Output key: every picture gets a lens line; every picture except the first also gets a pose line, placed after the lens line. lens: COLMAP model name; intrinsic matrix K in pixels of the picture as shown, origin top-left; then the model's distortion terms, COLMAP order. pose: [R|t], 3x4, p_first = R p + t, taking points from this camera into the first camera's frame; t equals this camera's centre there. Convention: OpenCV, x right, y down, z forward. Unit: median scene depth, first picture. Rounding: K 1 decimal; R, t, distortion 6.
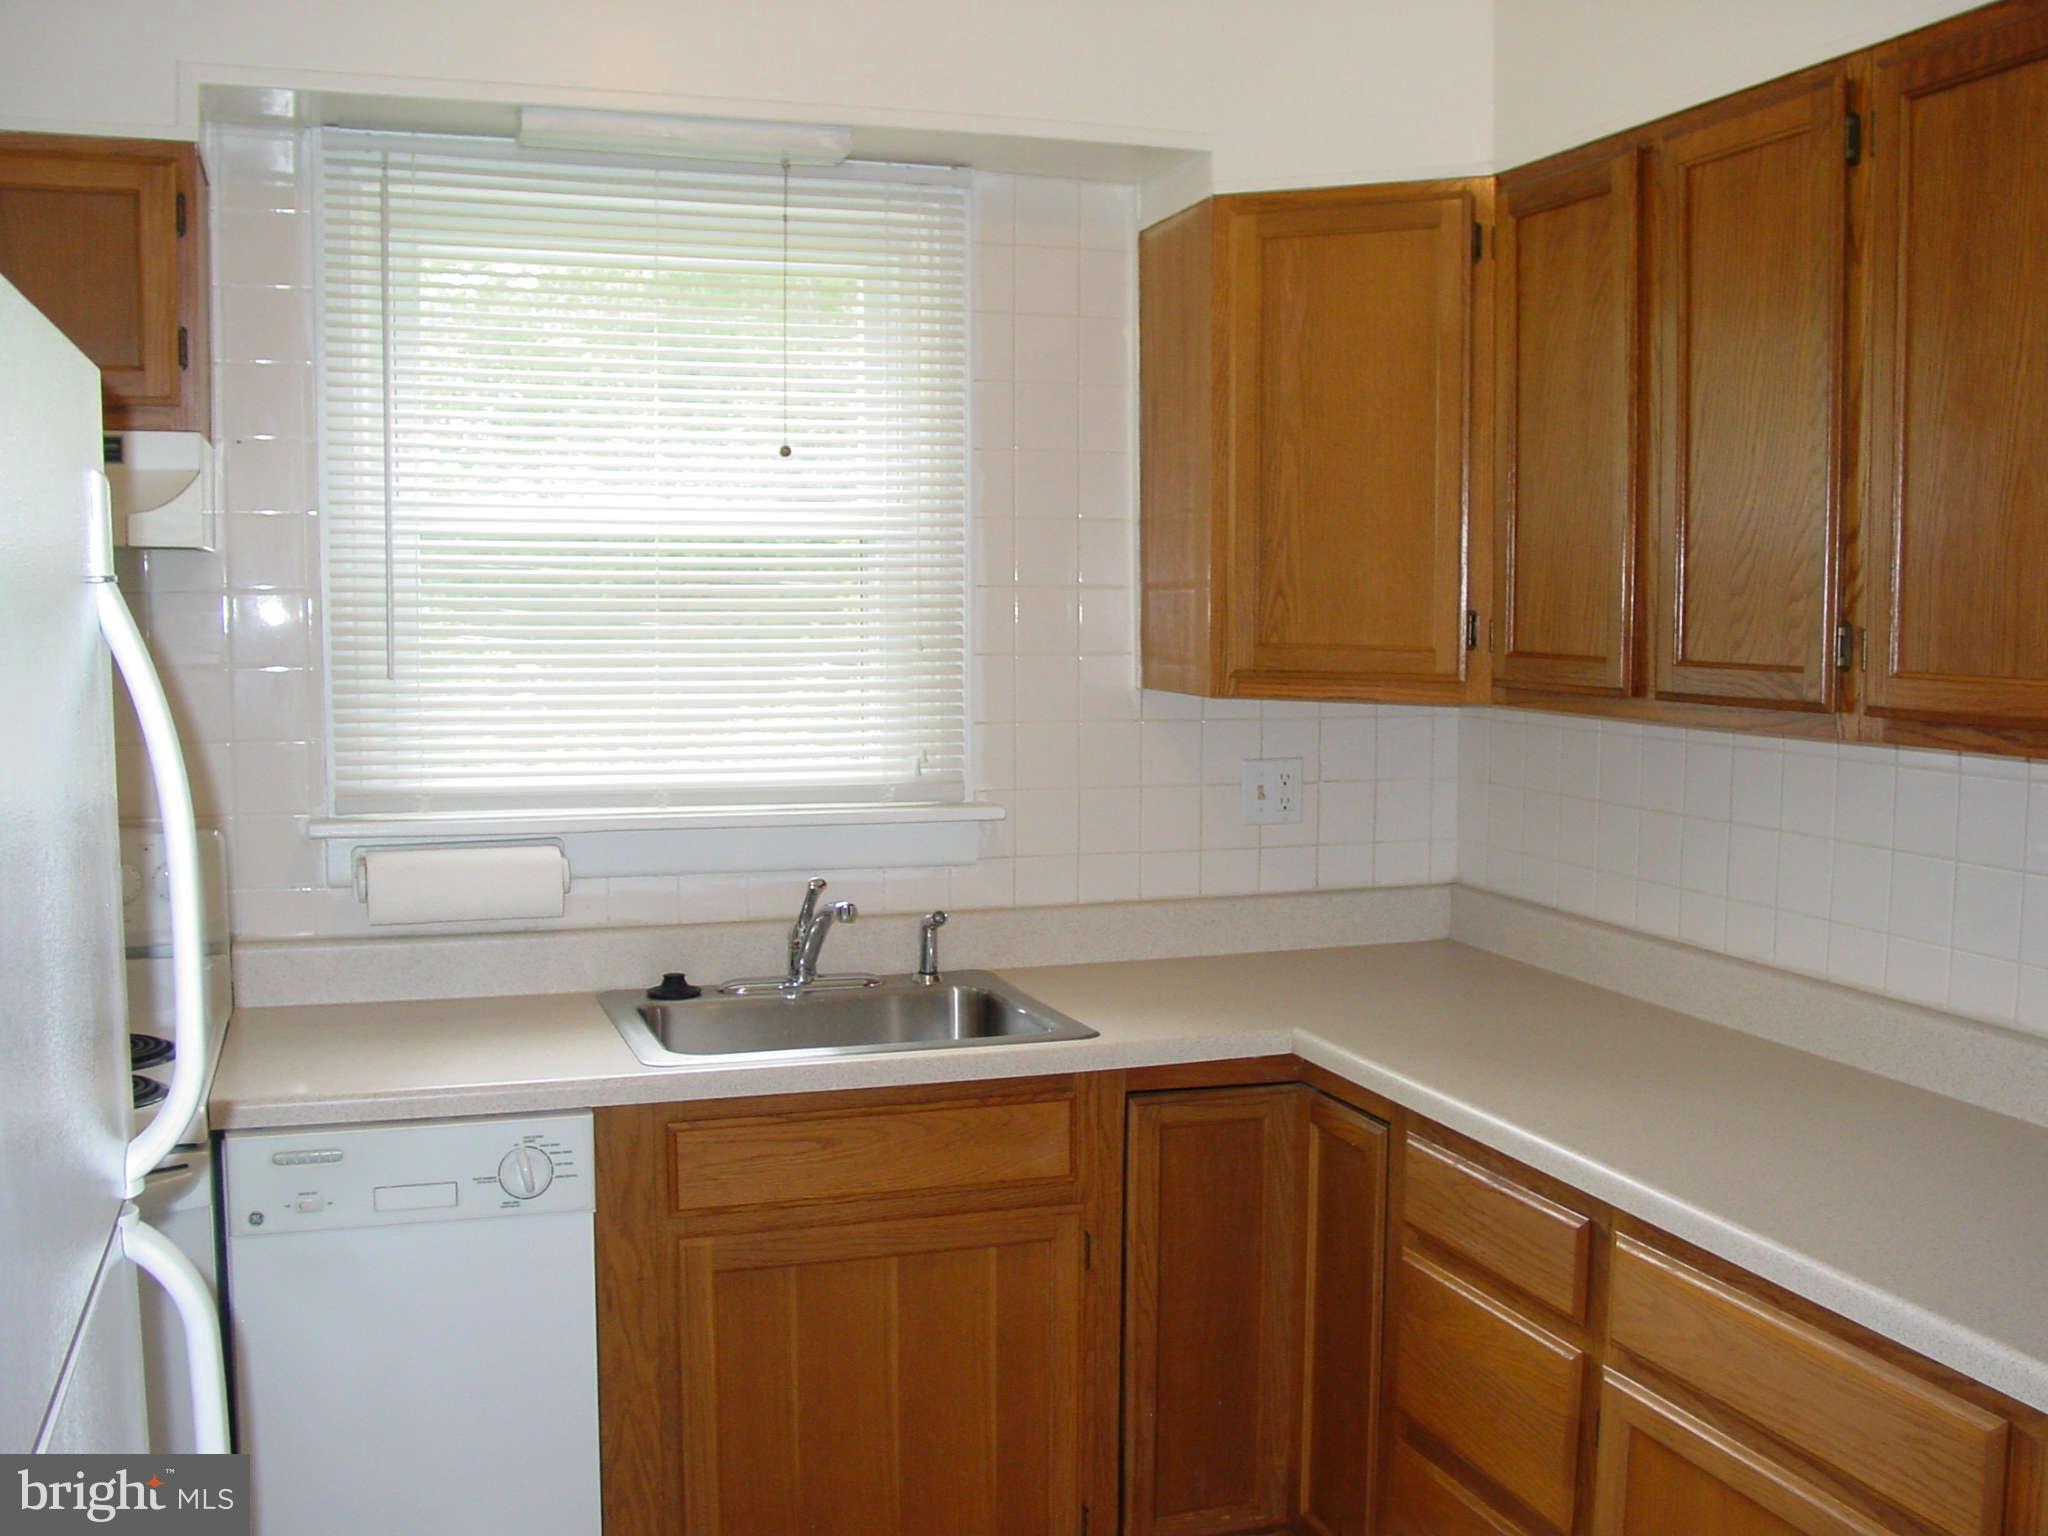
lens RADIAL K [[2158.3, 0, 1087.6], [0, 2158.3, 792.9], [0, 0, 1]] dist [-0.128951, 0.260626]
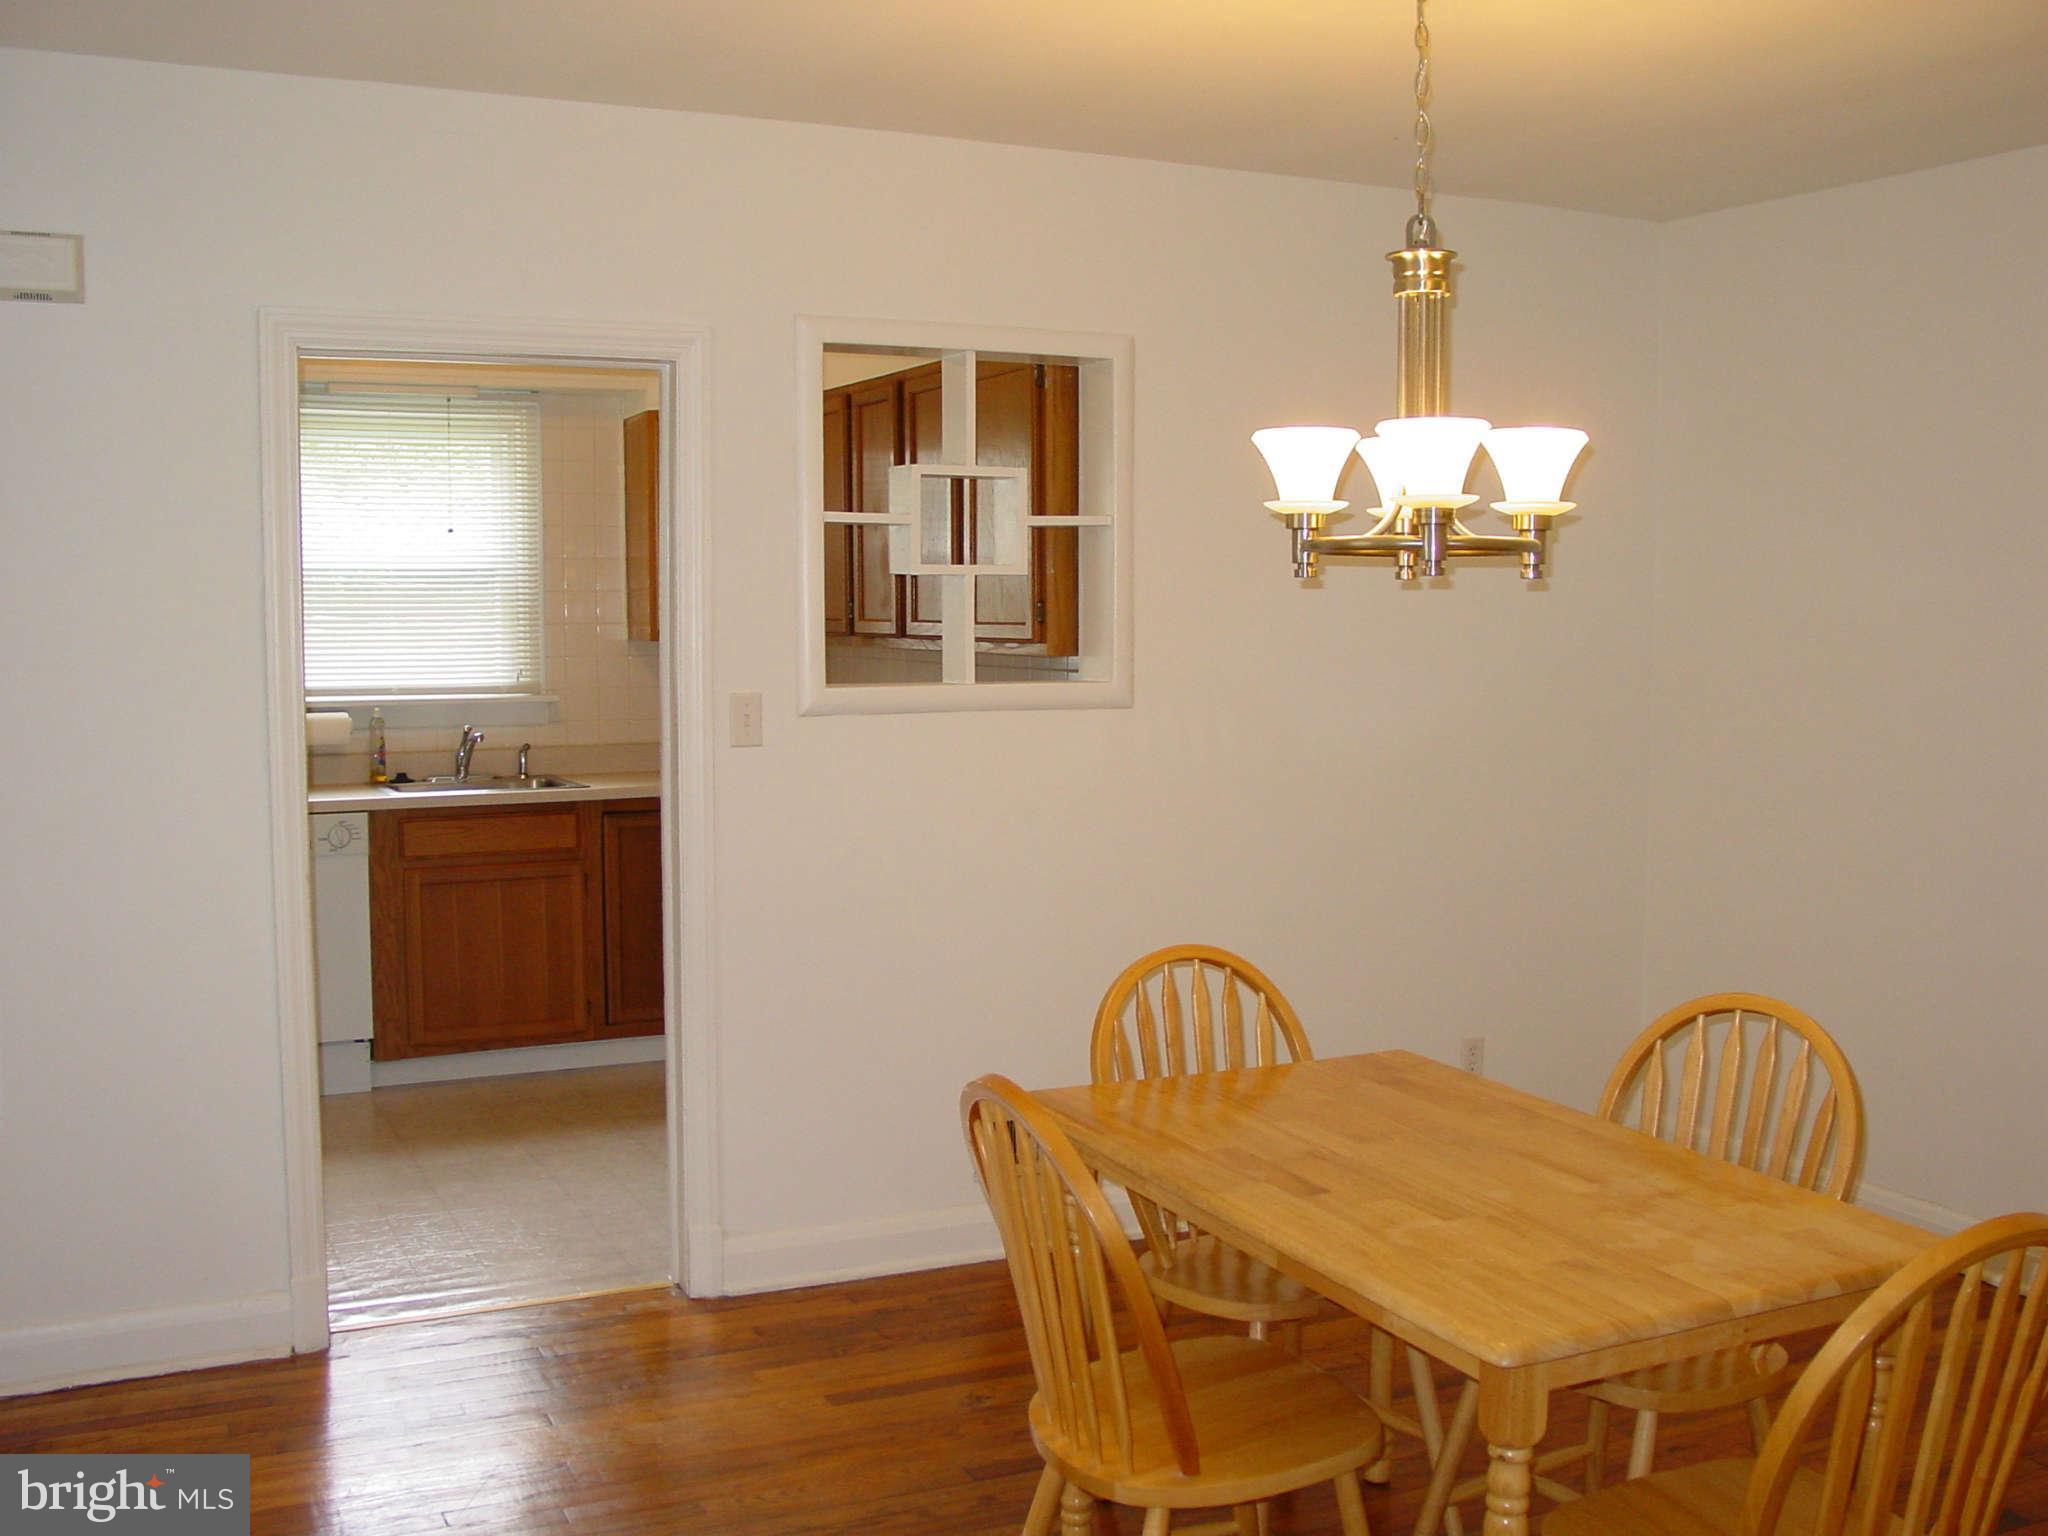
lens RADIAL K [[2143.7, 0, 975.5], [0, 2143.7, 772.0], [0, 0, 1]] dist [-0.088817, 0.147427]
pose [[0.997159, -0.014903, 0.073843, 0.247201], [0.015625, 0.999835, -0.009215, 0.124575], [-0.073694, 0.010343, 0.997227, -1.298864]]
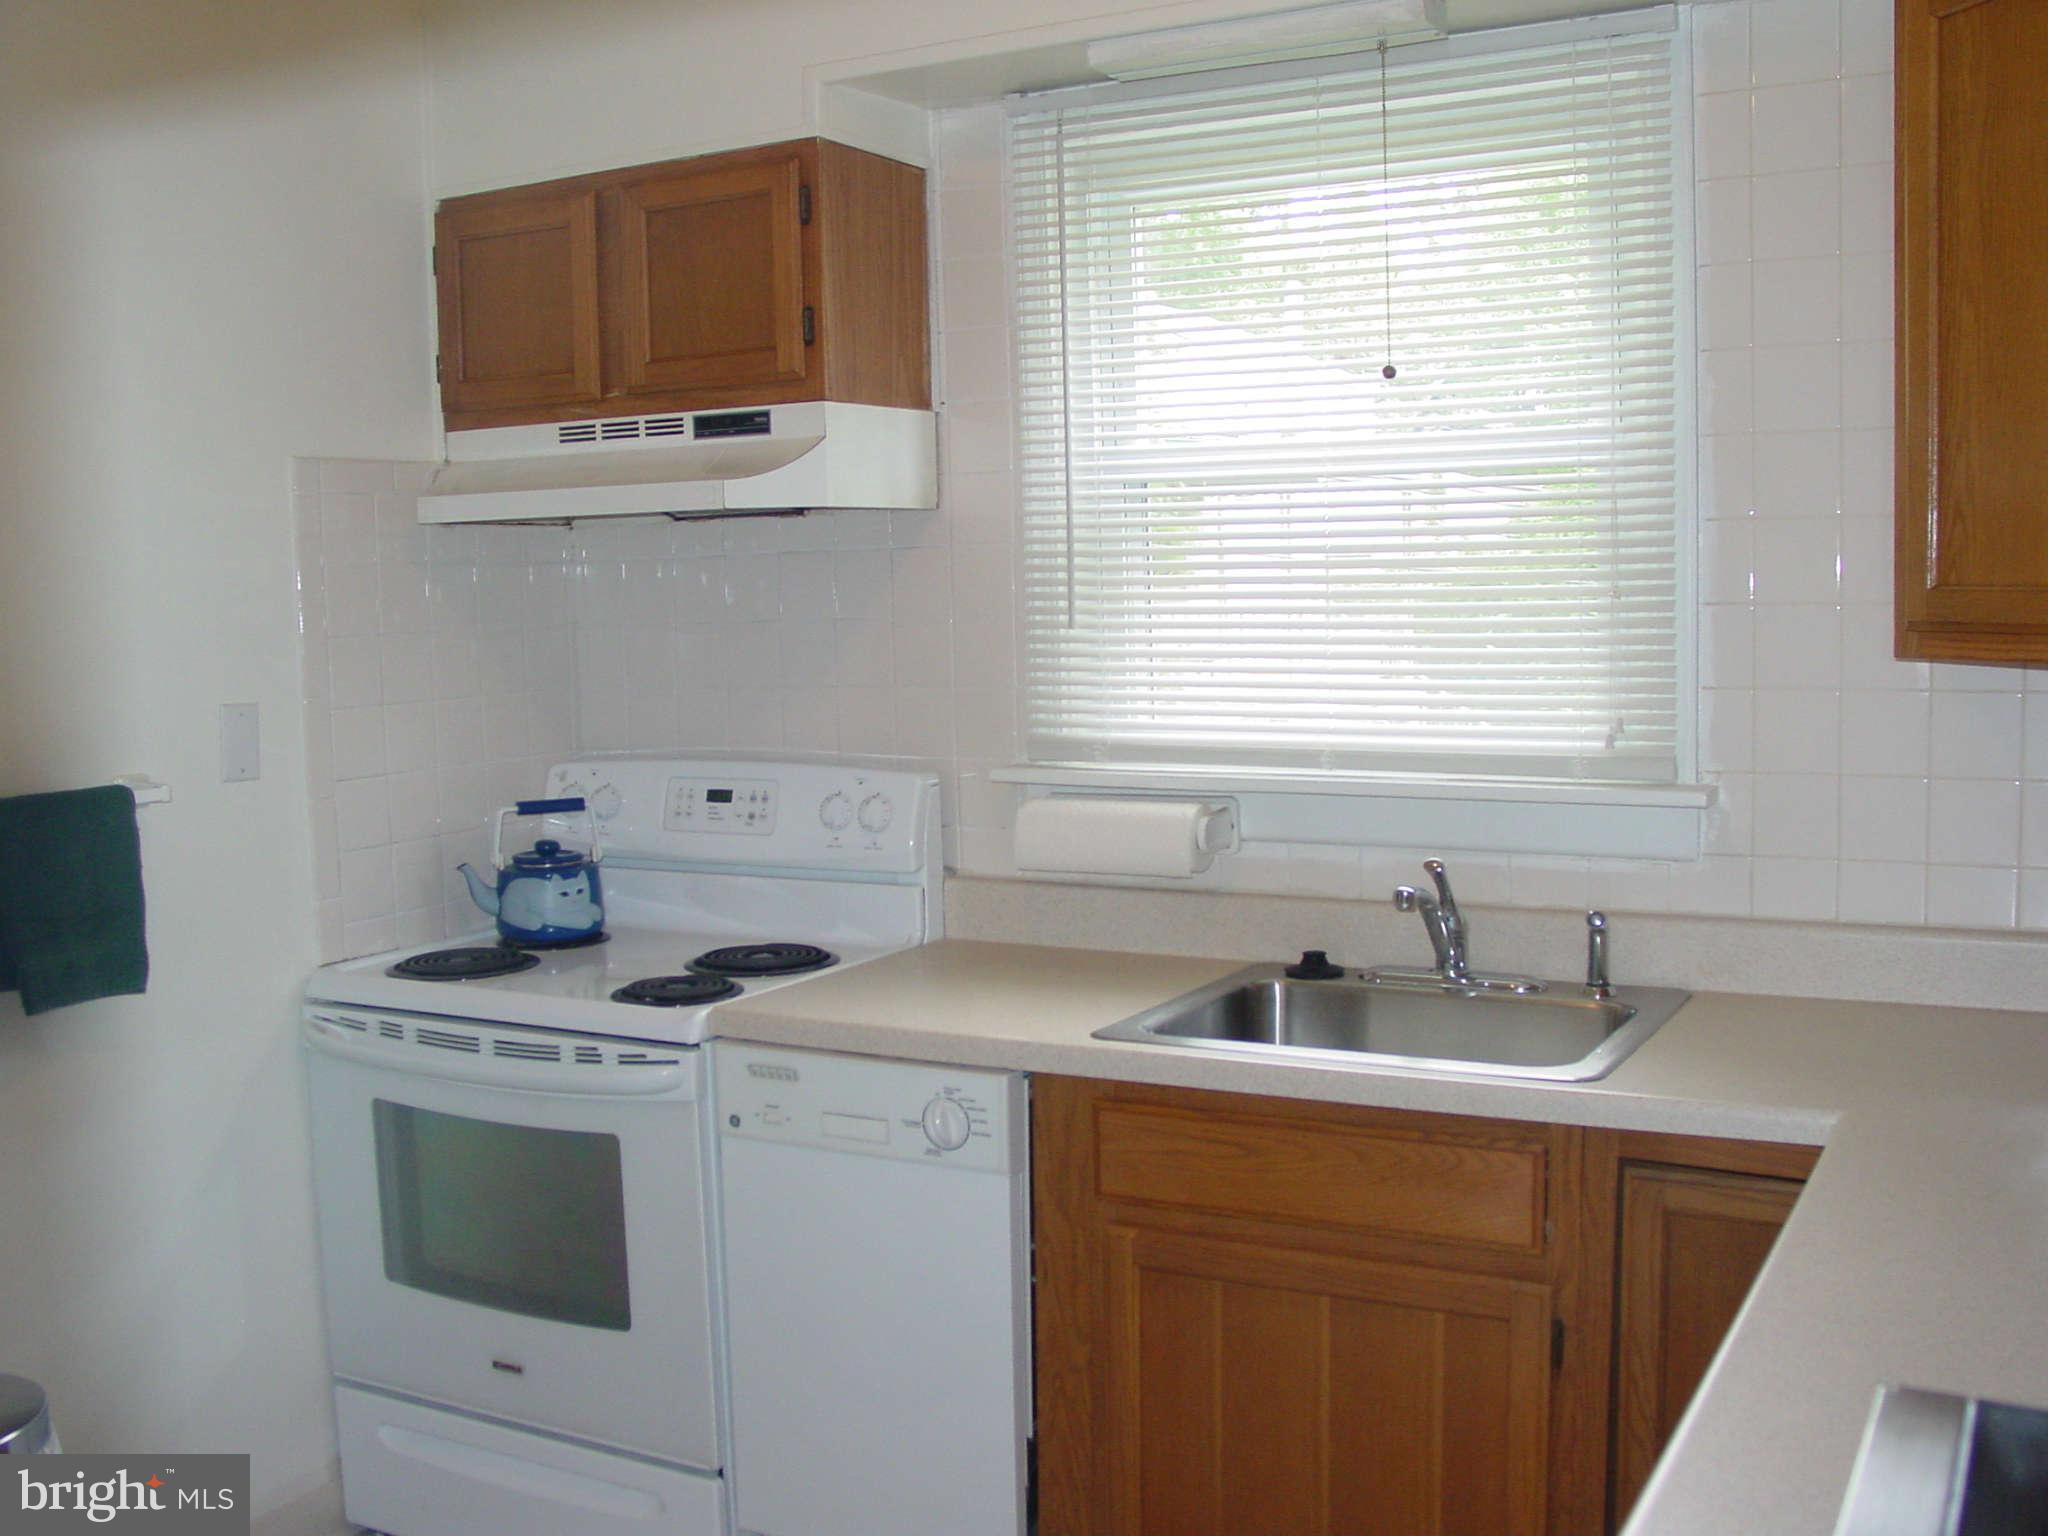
lens RADIAL K [[2143.7, 0, 975.5], [0, 2143.7, 772.0], [0, 0, 1]] dist [-0.088817, 0.147427]
pose [[0.669063, 0.051866, -0.741394, 0.431155], [-0.043278, 0.998588, 0.030803, -0.015760], [0.741945, 0.011477, 0.670363, 0.305507]]
